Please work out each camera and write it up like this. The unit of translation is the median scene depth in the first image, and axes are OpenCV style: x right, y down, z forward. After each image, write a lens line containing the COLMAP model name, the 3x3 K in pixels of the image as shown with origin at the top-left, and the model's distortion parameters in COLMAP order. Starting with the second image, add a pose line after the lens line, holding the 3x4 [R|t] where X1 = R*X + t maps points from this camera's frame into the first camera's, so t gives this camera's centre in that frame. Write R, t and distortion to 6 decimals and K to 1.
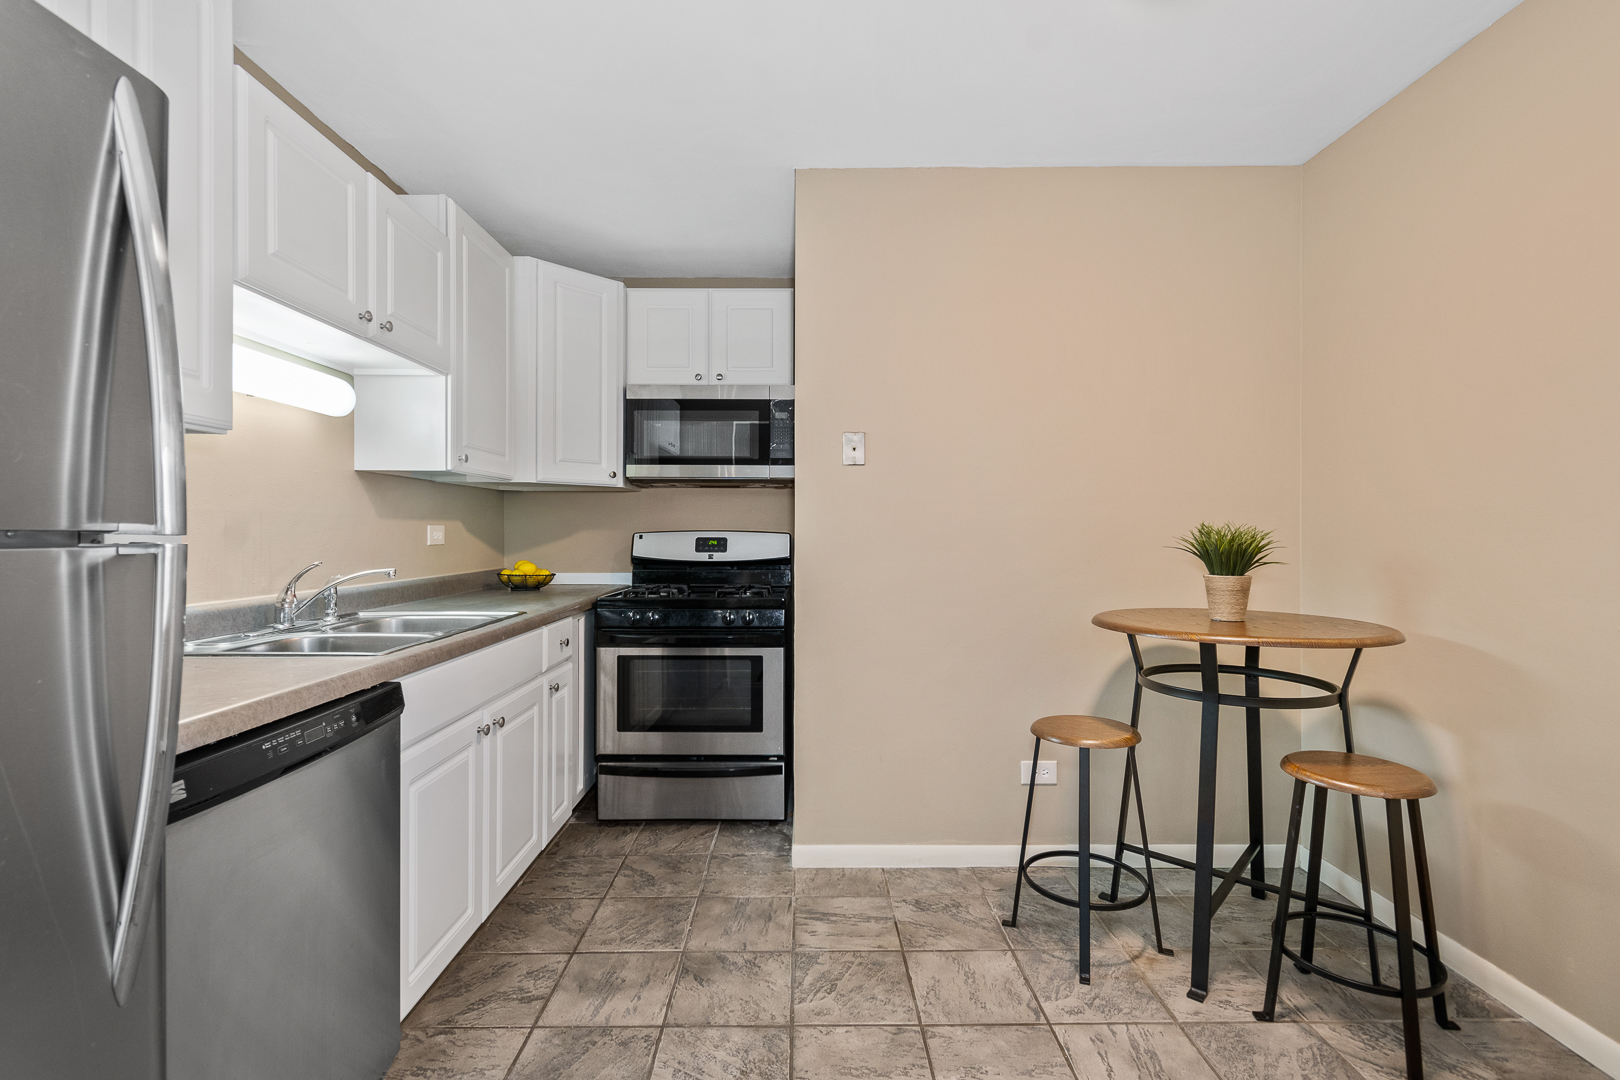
lens RADIAL K [[725.4, 0, 808.2], [0, 725.4, 536.0], [0, 0, 1]] dist [0.003333, -0.001175]
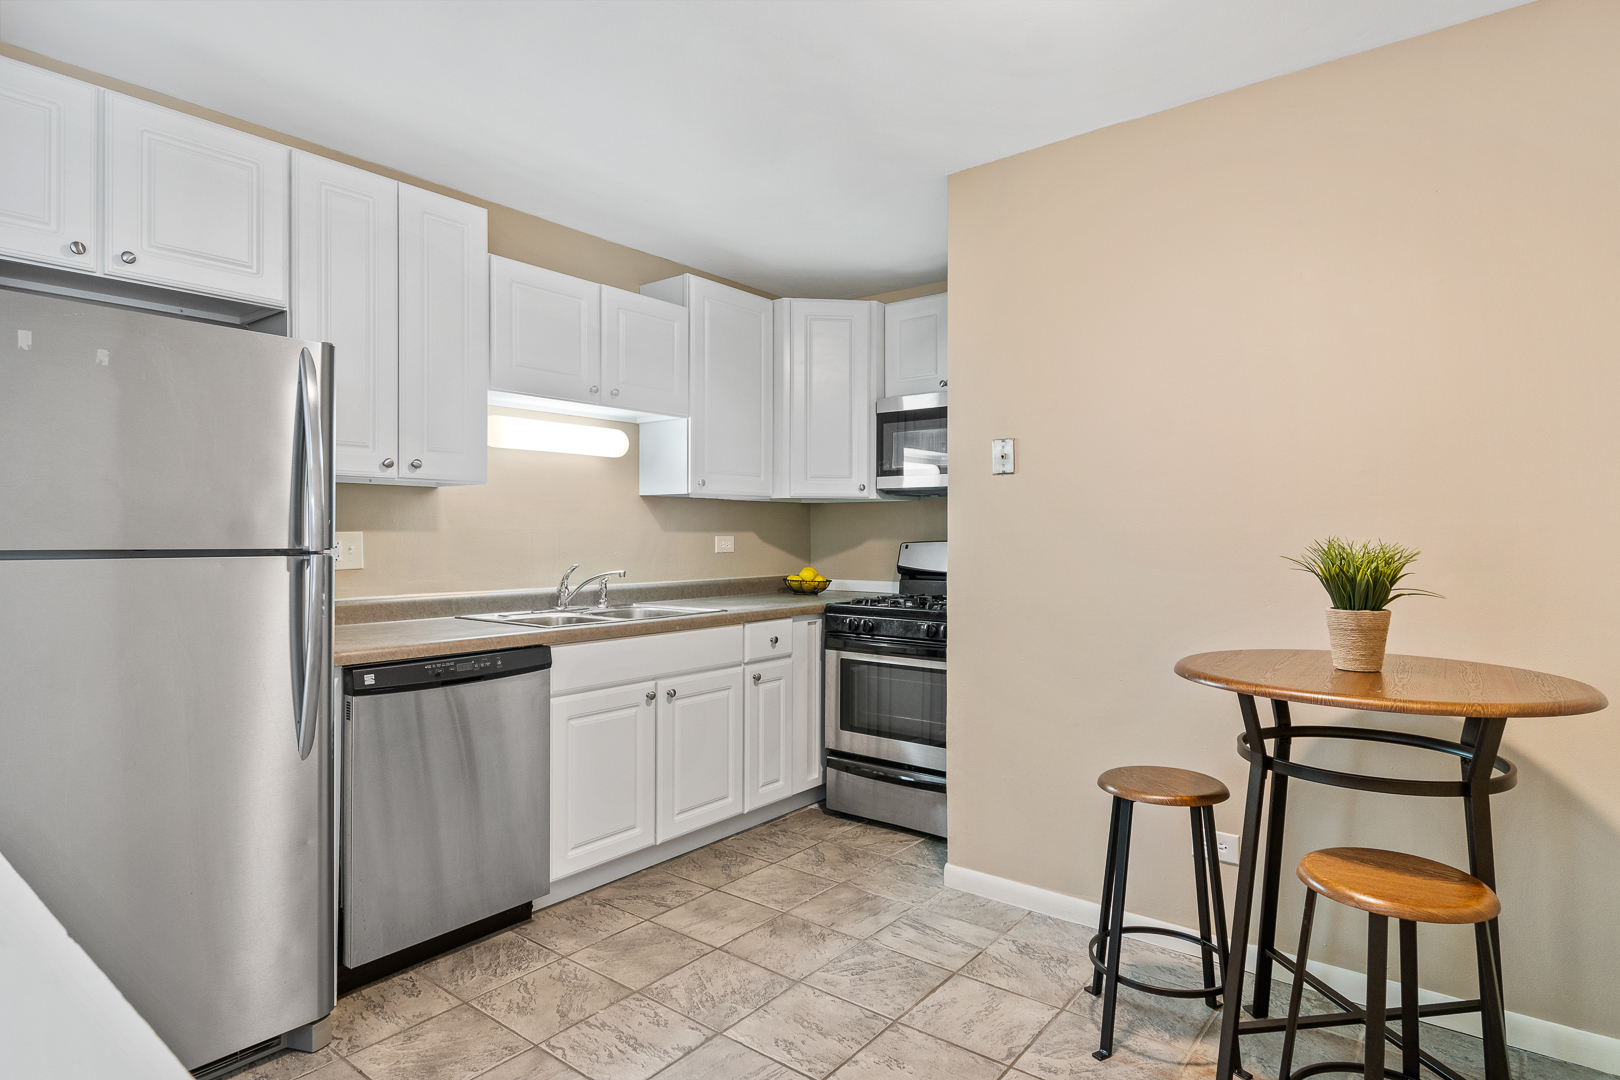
lens RADIAL K [[878.8, 0, 810.0], [0, 878.8, 540.0], [0, 0, 1]] dist [0.001682, -0.000664]
pose [[0.779410, 0.003311, -0.626505, 0.662435], [-0.002874, 0.999994, 0.001710, -0.015093], [0.626508, 0.000468, 0.779415, -0.048495]]
